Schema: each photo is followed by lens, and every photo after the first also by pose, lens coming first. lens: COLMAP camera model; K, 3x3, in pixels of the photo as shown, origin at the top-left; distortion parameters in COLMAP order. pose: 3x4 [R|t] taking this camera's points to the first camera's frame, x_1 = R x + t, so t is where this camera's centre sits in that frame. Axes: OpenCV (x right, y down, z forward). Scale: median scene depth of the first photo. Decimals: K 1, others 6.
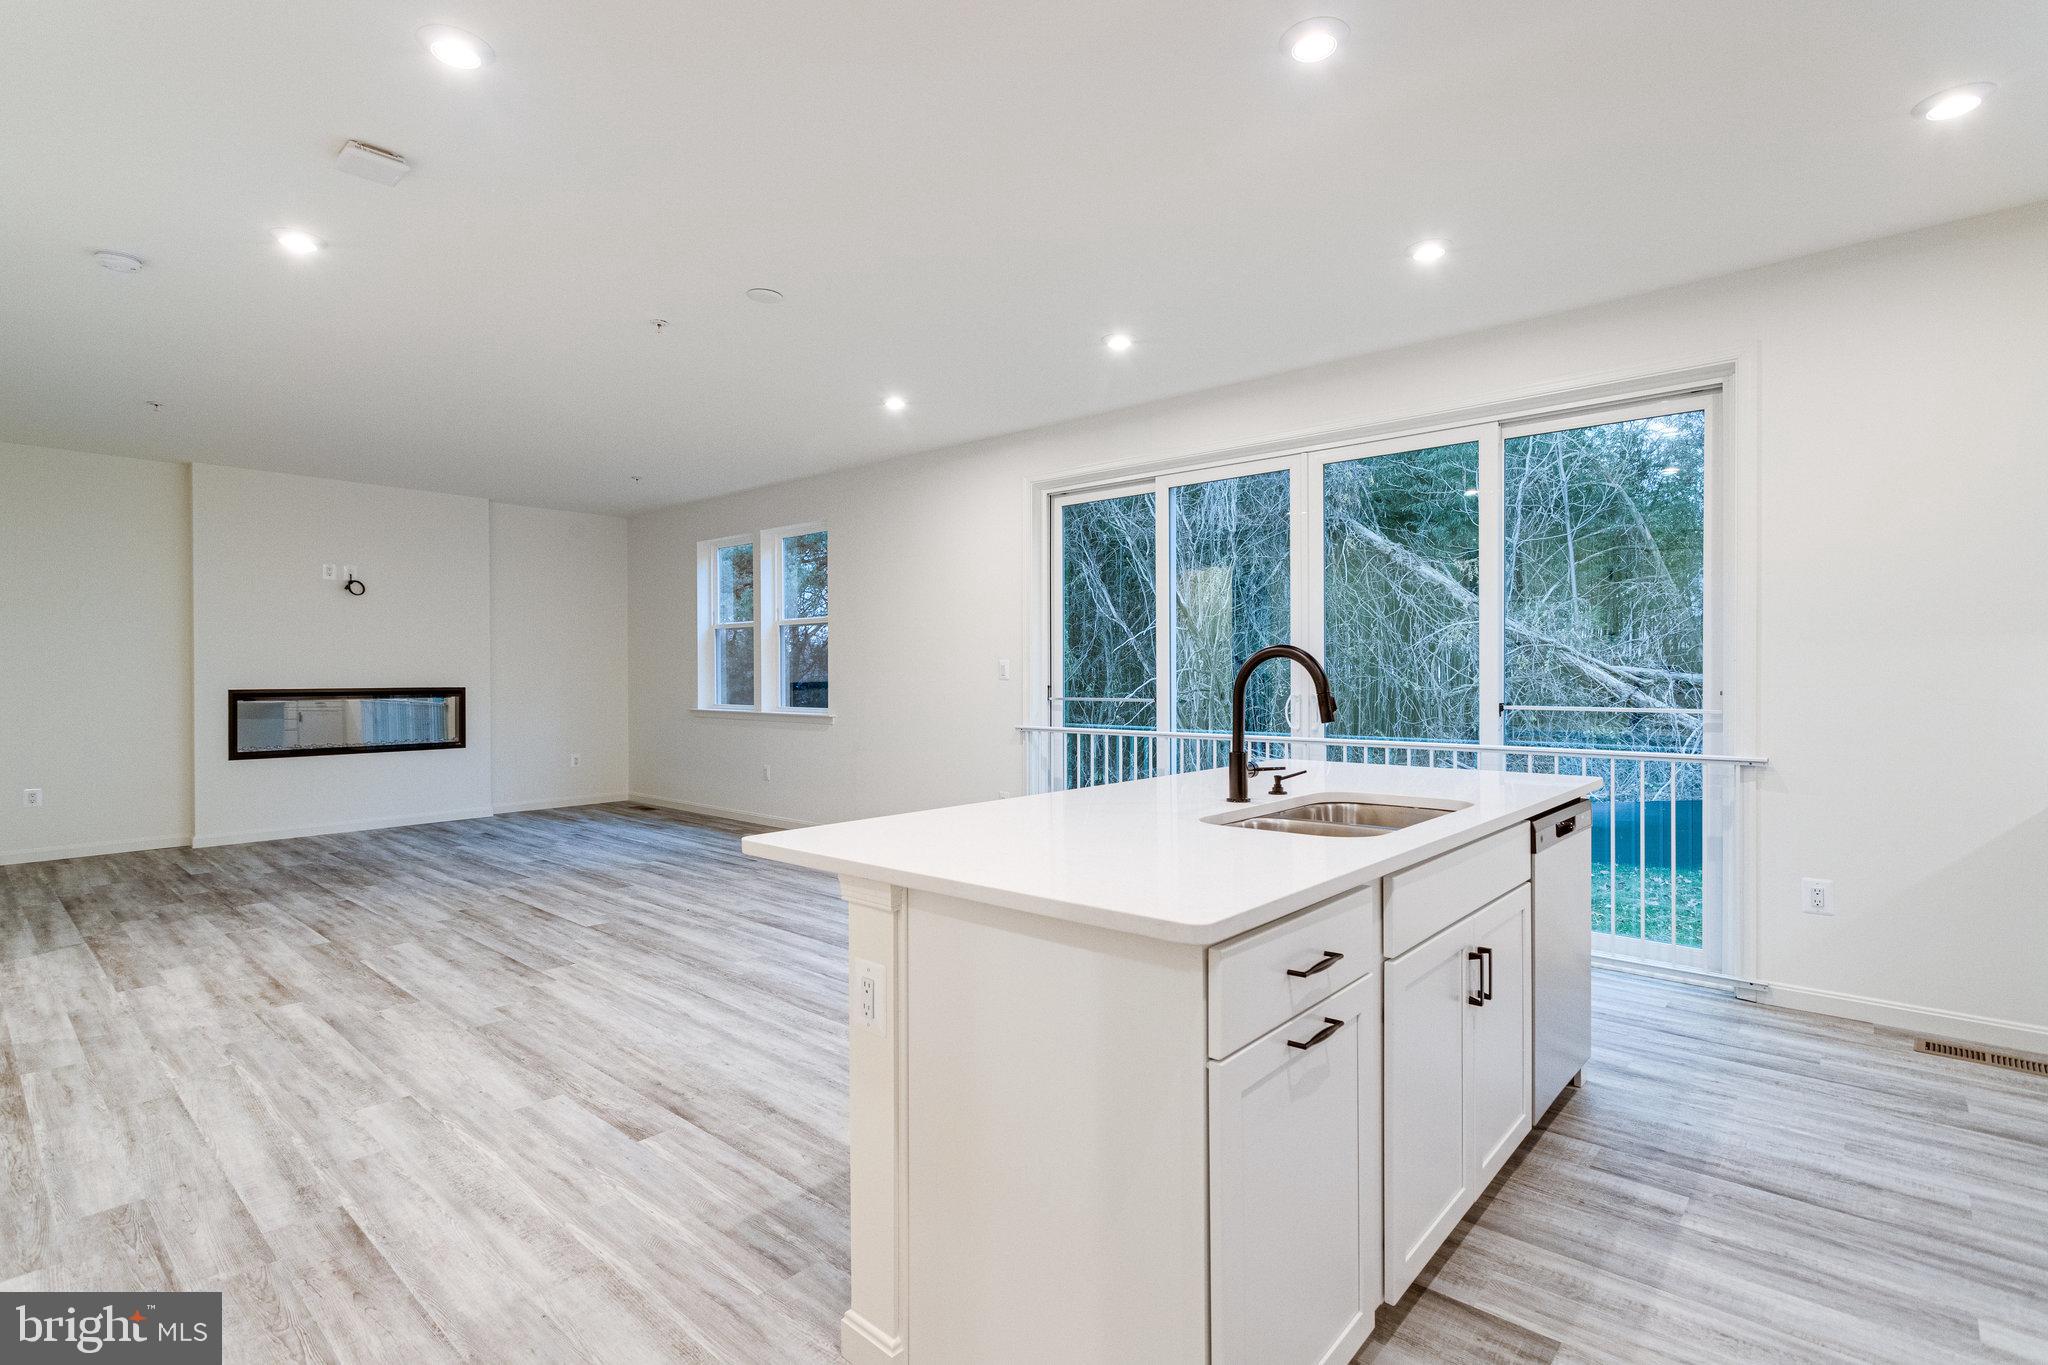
lens RADIAL K [[972.2, 0, 1024.2], [0, 972.2, 674.0], [0, 0, 1]] dist [0.004965, -0.000160]
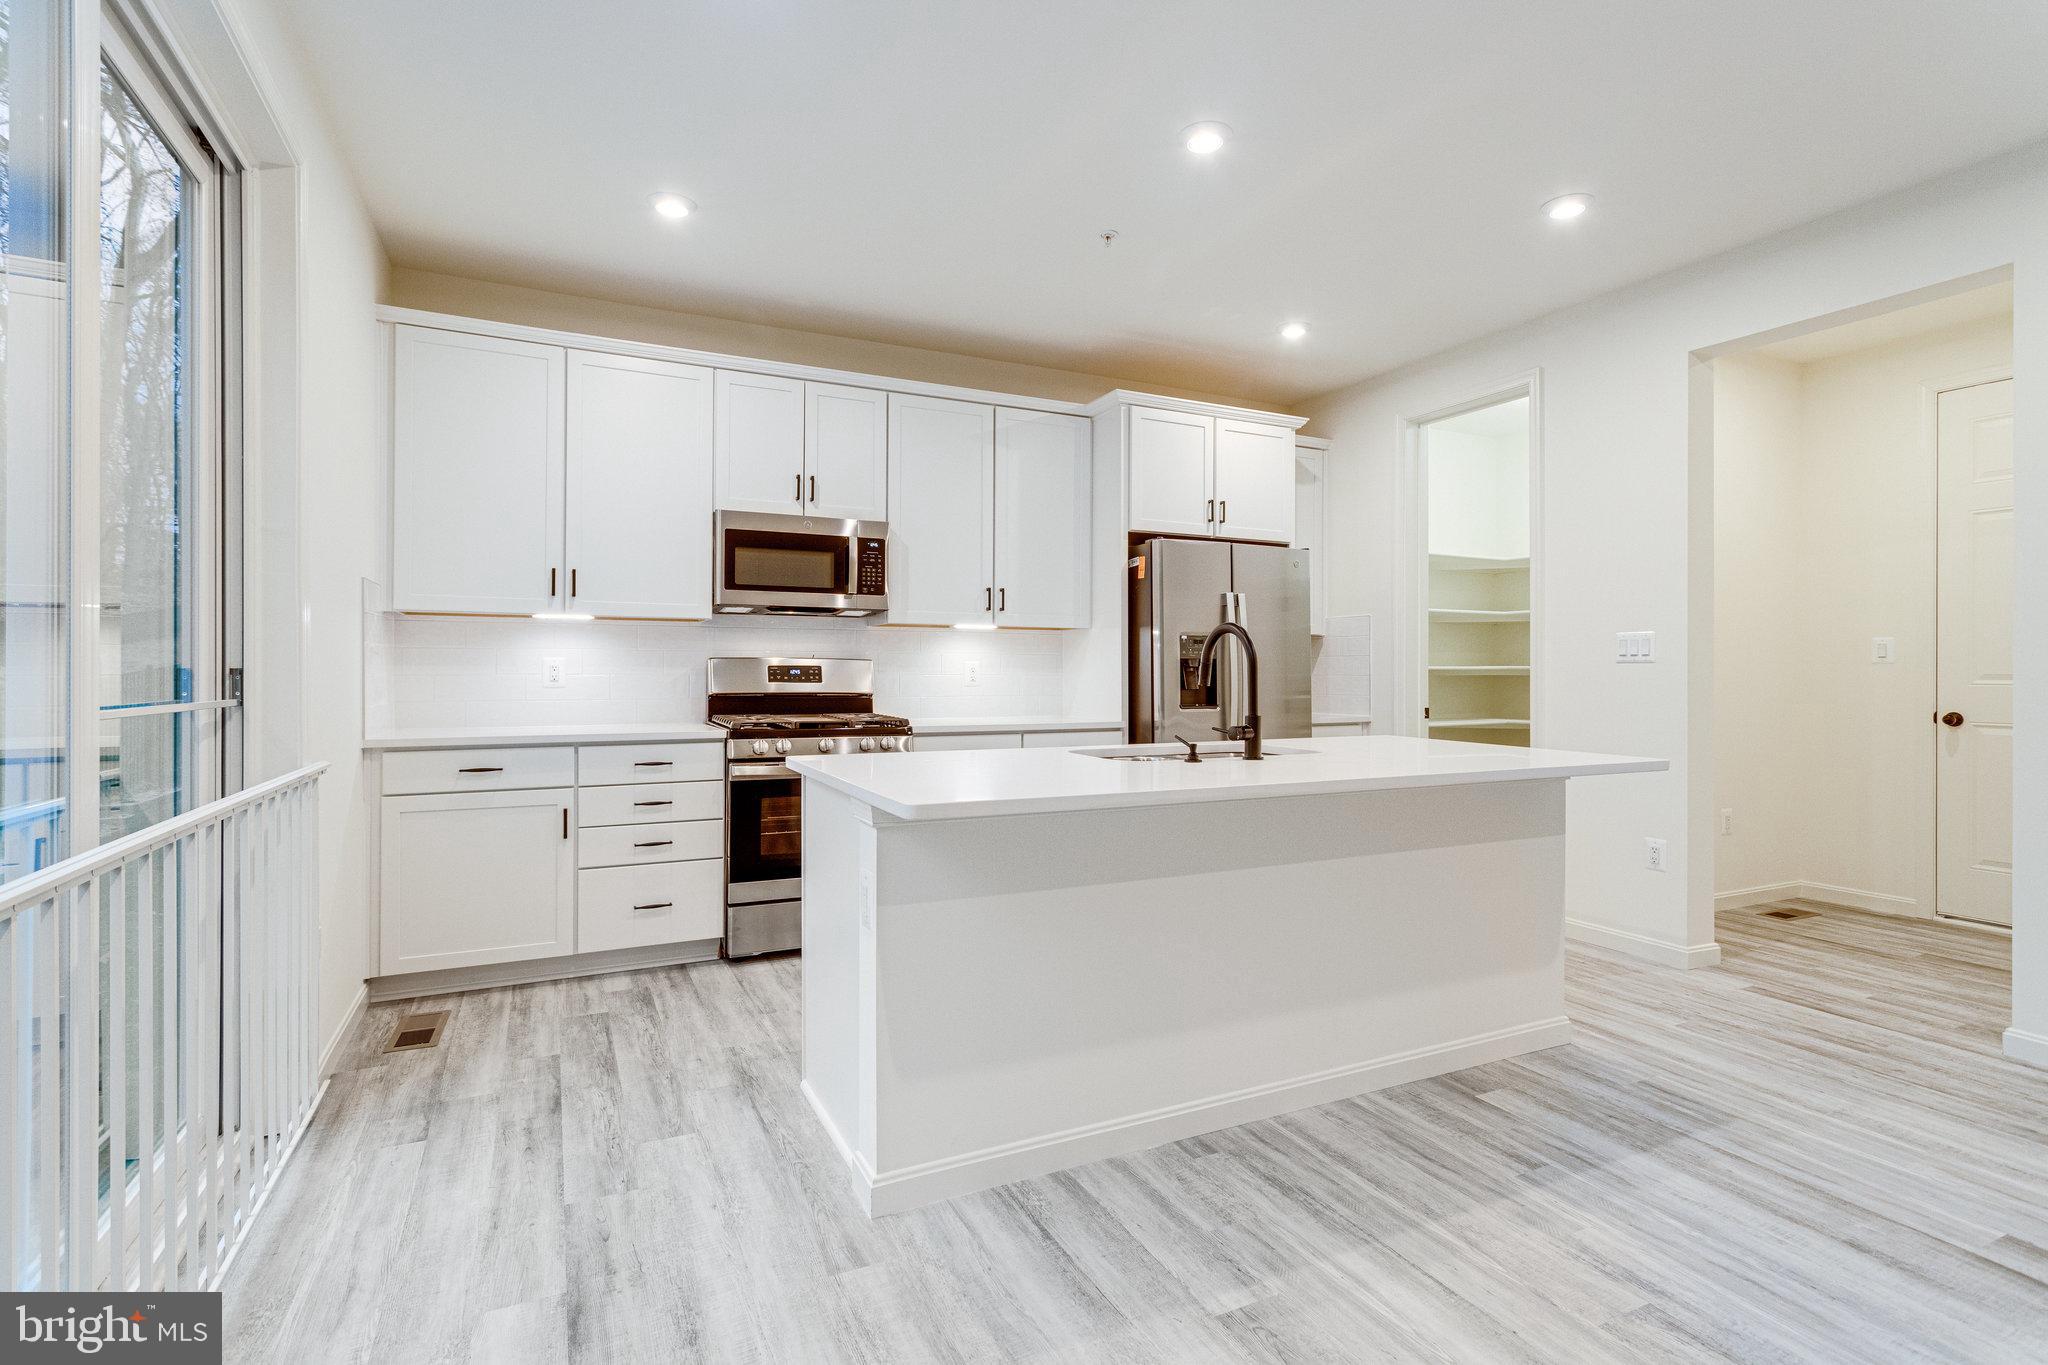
lens RADIAL K [[972.2, 0, 1024.2], [0, 972.2, 674.0], [0, 0, 1]] dist [0.004965, -0.000160]
pose [[-0.923340, -0.001914, 0.383978, 0.023643], [-0.000452, 0.999992, 0.003897, 0.020281], [-0.383983, 0.003425, -0.923334, 1.520996]]
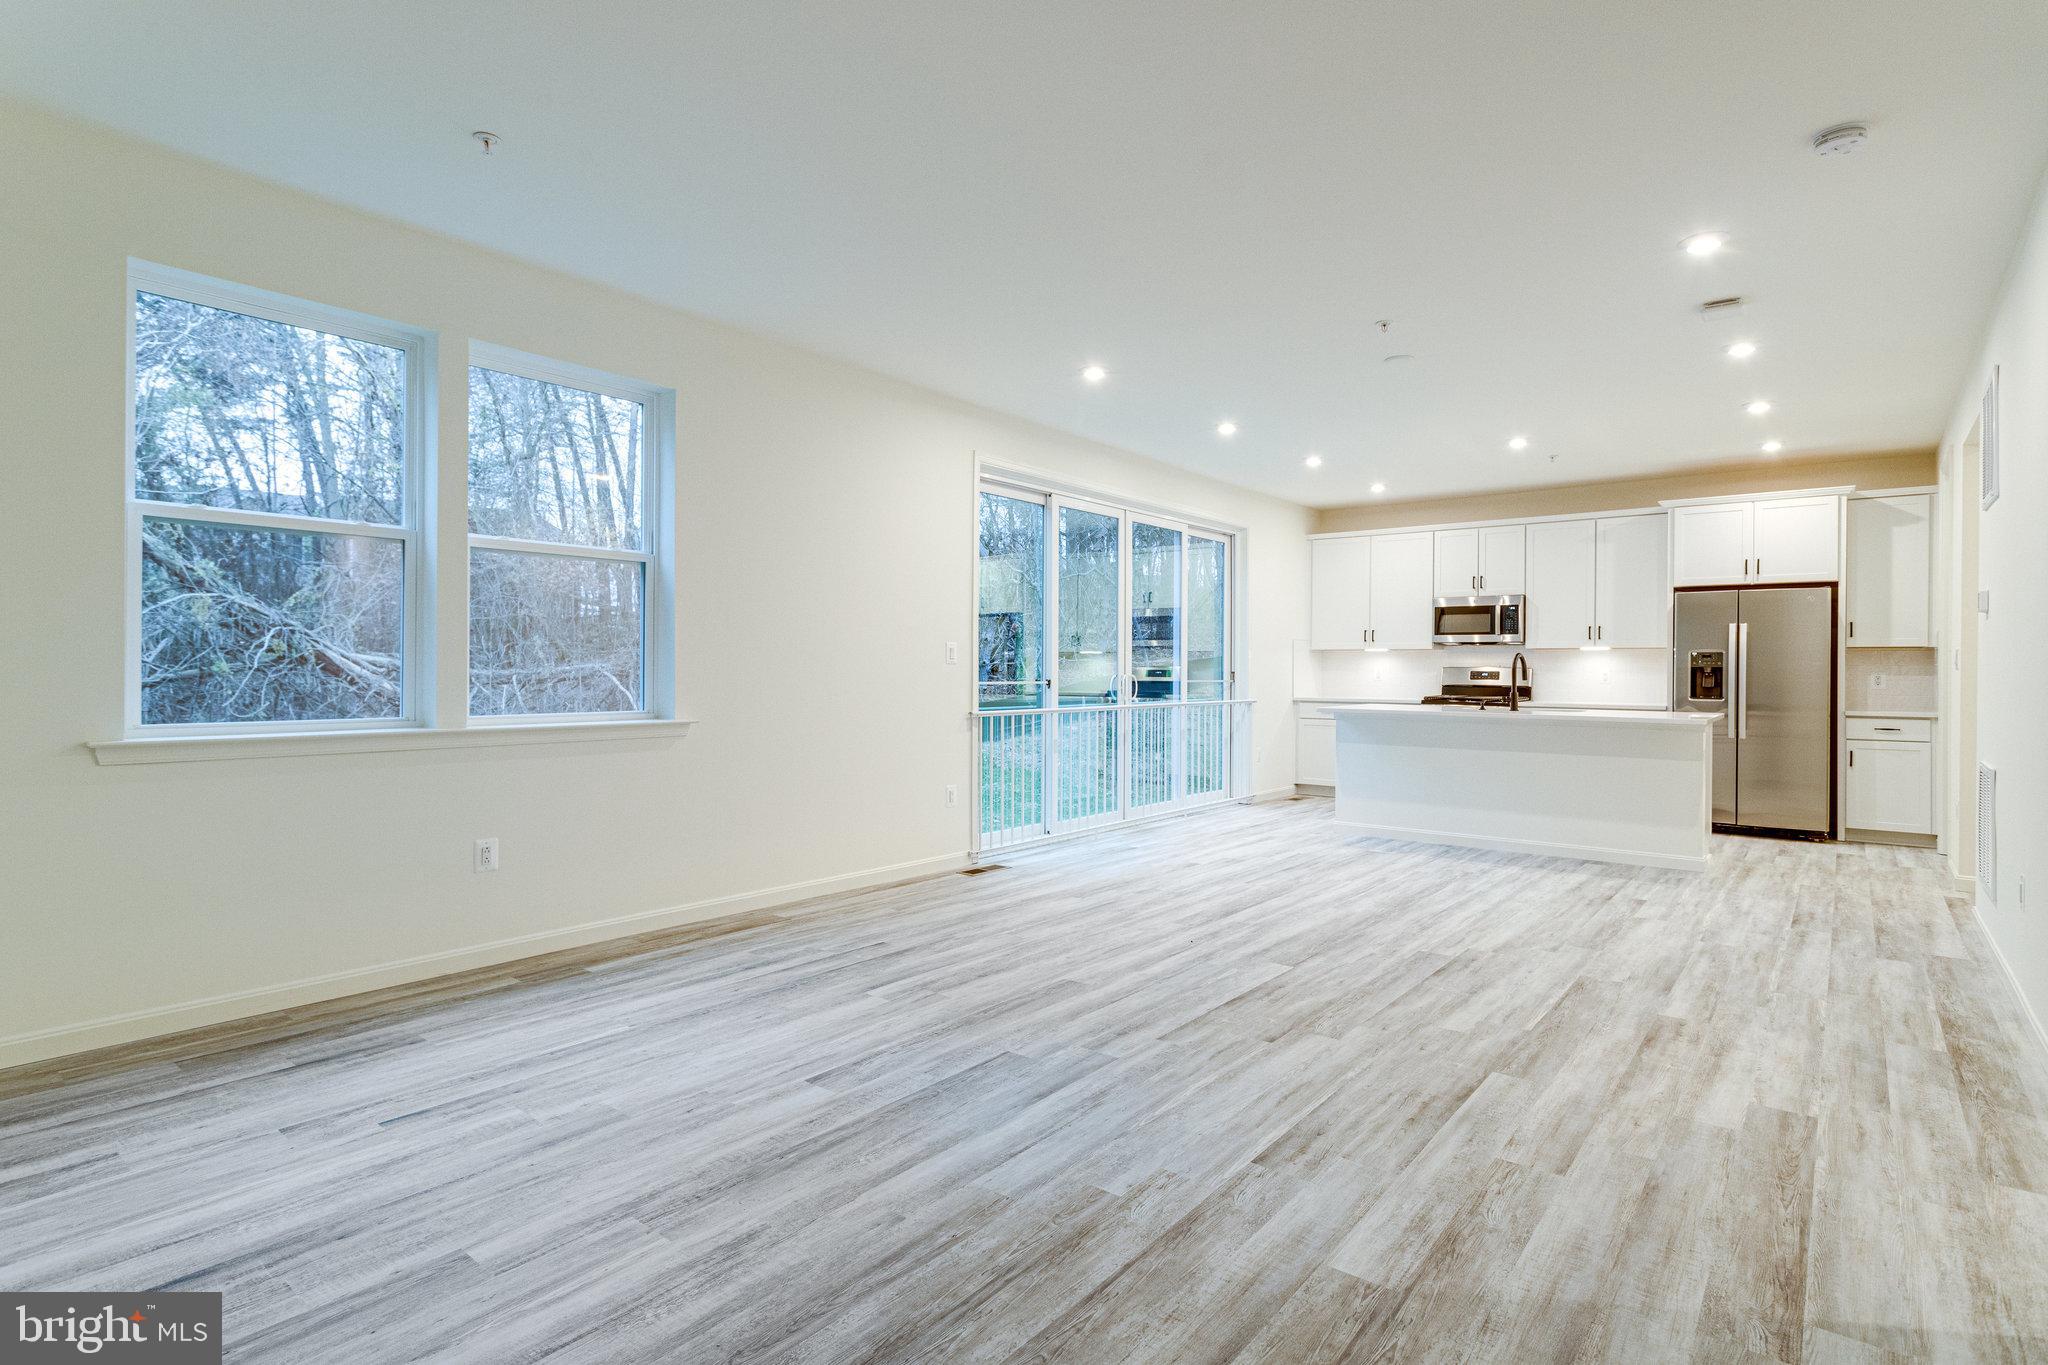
lens RADIAL K [[1021.5, 0, 1025.9], [0, 1021.5, 668.5], [0, 0, 1]] dist [-0.011552, 0.006089]
pose [[-0.044989, 0.003514, 0.998981, -1.778664], [-0.005853, 0.999976, -0.003781, 0.024570], [-0.998970, -0.006017, -0.044967, 1.749299]]
